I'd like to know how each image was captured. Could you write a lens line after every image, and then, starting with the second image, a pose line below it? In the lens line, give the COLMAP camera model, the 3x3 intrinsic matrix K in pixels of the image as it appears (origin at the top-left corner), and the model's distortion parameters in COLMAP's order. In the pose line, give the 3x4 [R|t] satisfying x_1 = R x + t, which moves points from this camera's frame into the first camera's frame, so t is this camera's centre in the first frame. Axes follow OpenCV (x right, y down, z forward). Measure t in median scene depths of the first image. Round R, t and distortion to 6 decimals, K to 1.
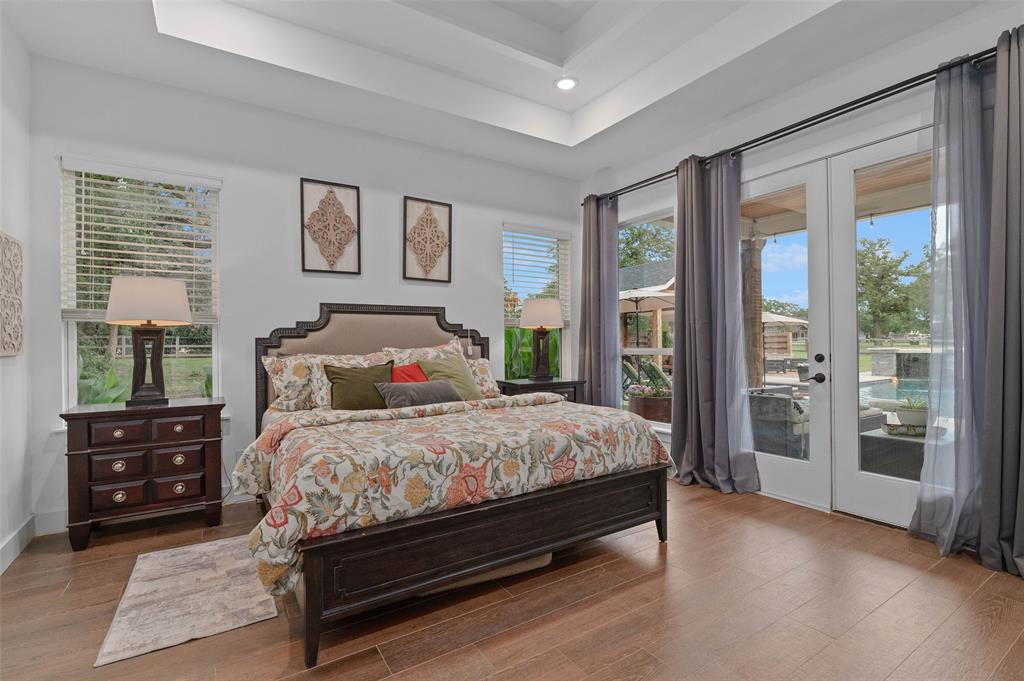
lens RADIAL K [[474.1, 0, 514.0], [0, 474.1, 343.9], [0, 0, 1]] dist [-0.000427, 0.000174]
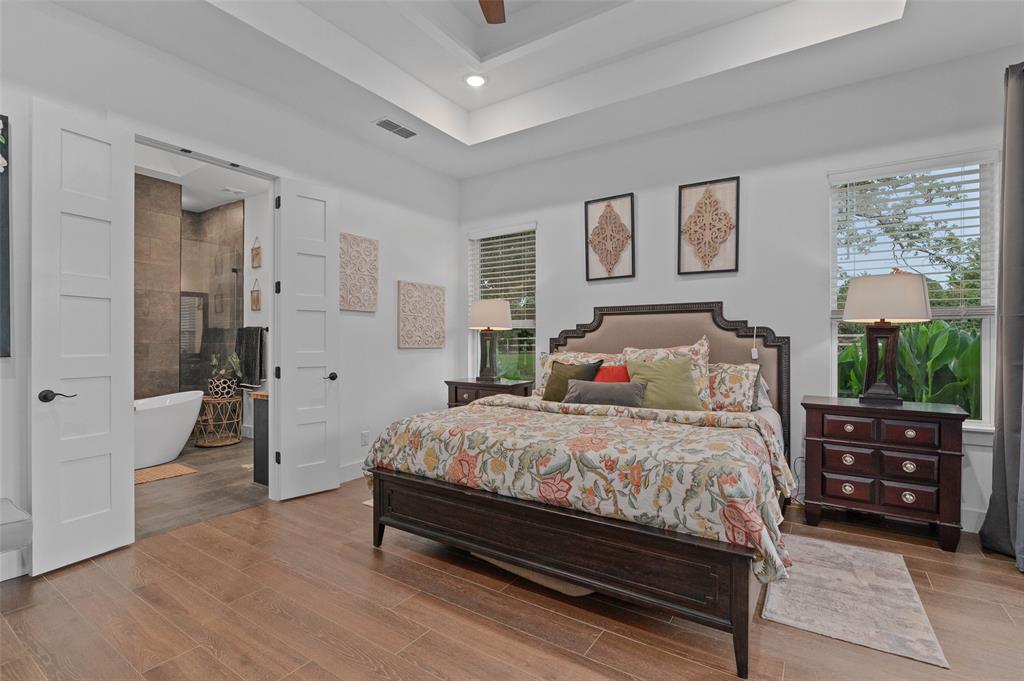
lens RADIAL K [[474.1, 0, 514.0], [0, 474.1, 343.9], [0, 0, 1]] dist [-0.000427, 0.000174]
pose [[0.395890, 0.012719, -0.918210, 0.722647], [-0.008559, 0.999912, 0.010160, -0.010400], [0.918258, 0.003837, 0.395964, 0.476830]]
